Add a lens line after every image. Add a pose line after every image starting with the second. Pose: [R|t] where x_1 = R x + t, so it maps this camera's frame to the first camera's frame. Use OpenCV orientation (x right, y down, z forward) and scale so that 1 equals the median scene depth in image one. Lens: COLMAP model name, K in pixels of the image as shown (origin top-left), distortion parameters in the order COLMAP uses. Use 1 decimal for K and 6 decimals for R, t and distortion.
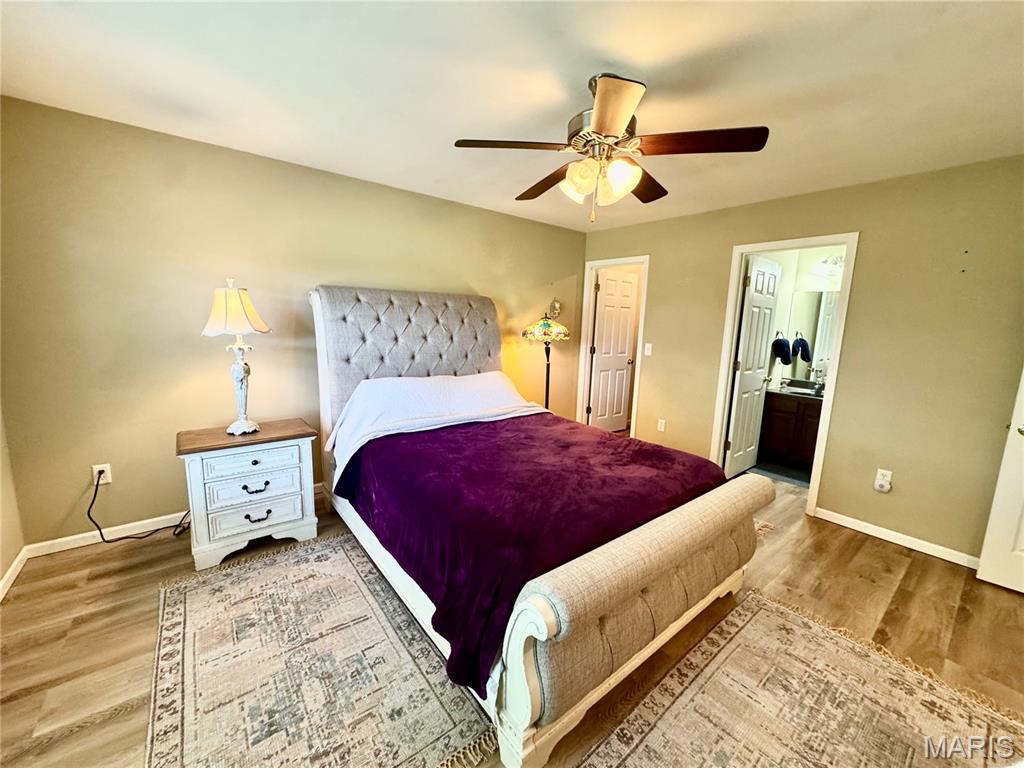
lens RADIAL K [[407.9, 0, 511.2], [0, 407.9, 383.0], [0, 0, 1]] dist [-0.002884, -0.000331]
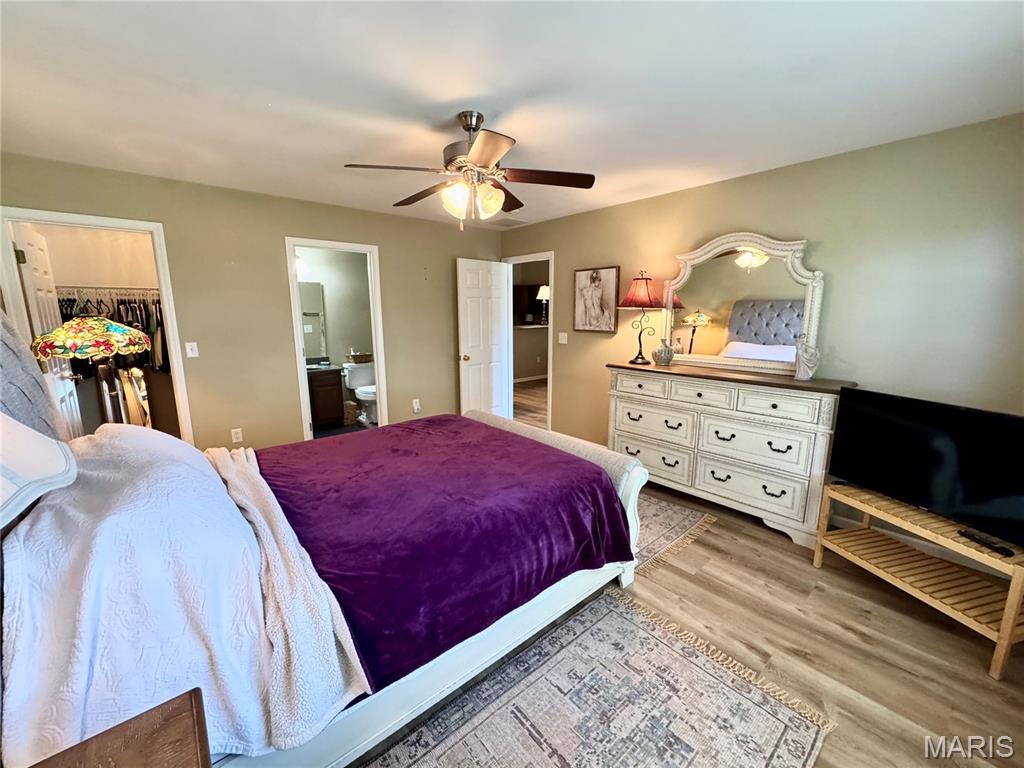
lens RADIAL K [[407.9, 0, 509.9], [0, 407.9, 383.1], [0, 0, 1]] dist [-0.002884, -0.000331]
pose [[-0.036592, -0.213024, 0.976361, -1.260269], [0.157212, 0.963623, 0.216137, -0.260524], [-0.986887, 0.161405, -0.001771, 1.158882]]
